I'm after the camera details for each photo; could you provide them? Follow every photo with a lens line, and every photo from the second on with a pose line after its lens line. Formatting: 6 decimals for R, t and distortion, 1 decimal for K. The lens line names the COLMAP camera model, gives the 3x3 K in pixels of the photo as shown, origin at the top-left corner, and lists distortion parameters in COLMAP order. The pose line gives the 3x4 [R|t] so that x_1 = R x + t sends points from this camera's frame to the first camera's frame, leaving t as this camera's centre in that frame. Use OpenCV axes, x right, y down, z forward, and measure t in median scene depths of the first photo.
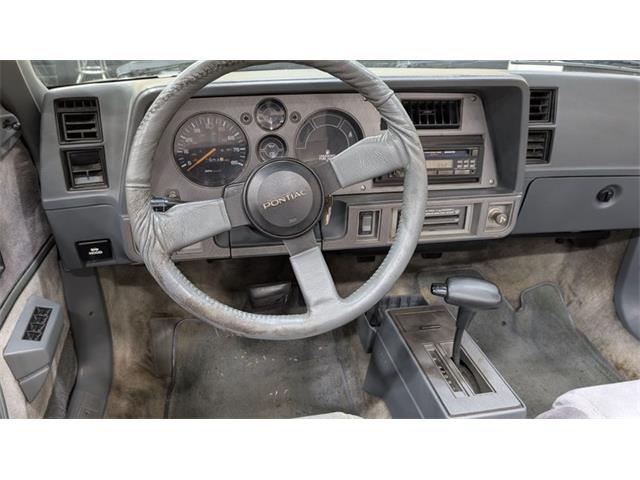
lens RADIAL K [[507.8, 0, 323.9], [0, 507.8, 239.3], [0, 0, 1]] dist [-0.005151, -0.005707]
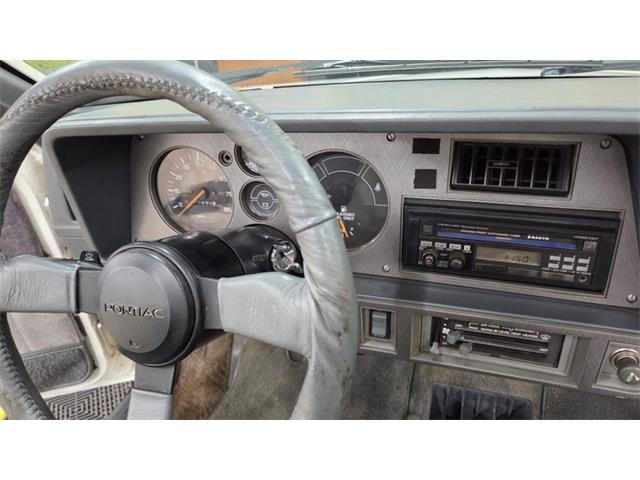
lens RADIAL K [[436.2, 0, 320.3], [0, 436.2, 243.1], [0, 0, 1]] dist [0.041854, -0.054854]
pose [[0.865083, 0.165220, -0.473639, 0.272515], [-0.133979, 0.986002, 0.099241, -0.182997], [0.483406, -0.022394, 0.875110, 0.464903]]
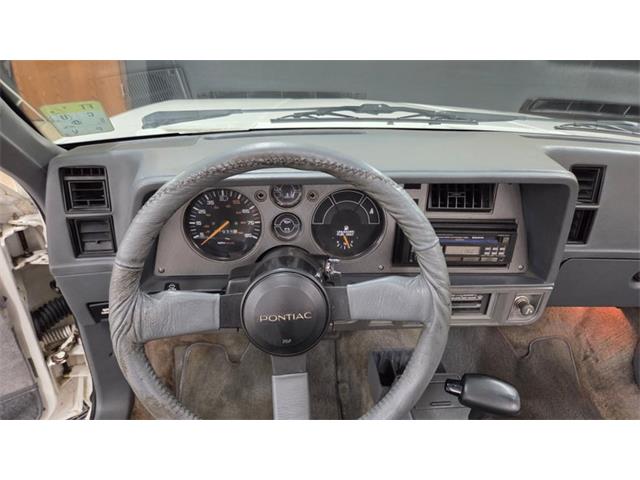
lens RADIAL K [[434.0, 0, 323.4], [0, 434.0, 247.1], [0, 0, 1]] dist [0.052648, -0.065354]
pose [[0.994804, 0.071783, -0.072191, 0.026400], [-0.067224, 0.995701, 0.063717, -0.187797], [0.076455, -0.058533, 0.995353, 0.183970]]
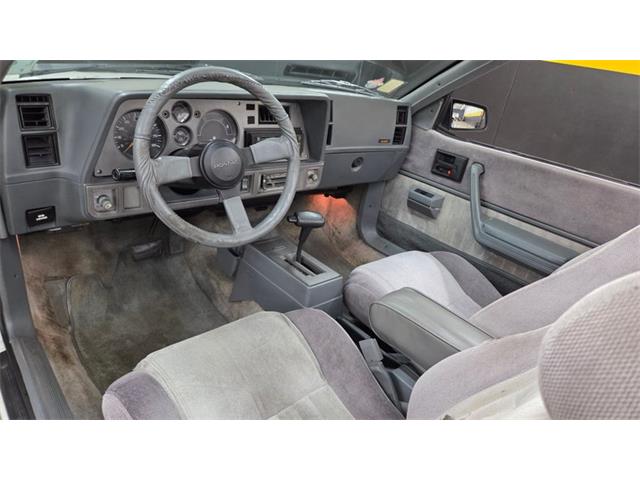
lens RADIAL K [[427.4, 0, 320.0], [0, 427.4, 240.0], [0, 0, 1]] dist [0.053350, -0.057172]
pose [[0.858034, -0.121532, 0.499007, -0.405340], [0.099349, 0.992524, 0.070899, 0.072835], [-0.503893, -0.011258, 0.863693, -0.282575]]
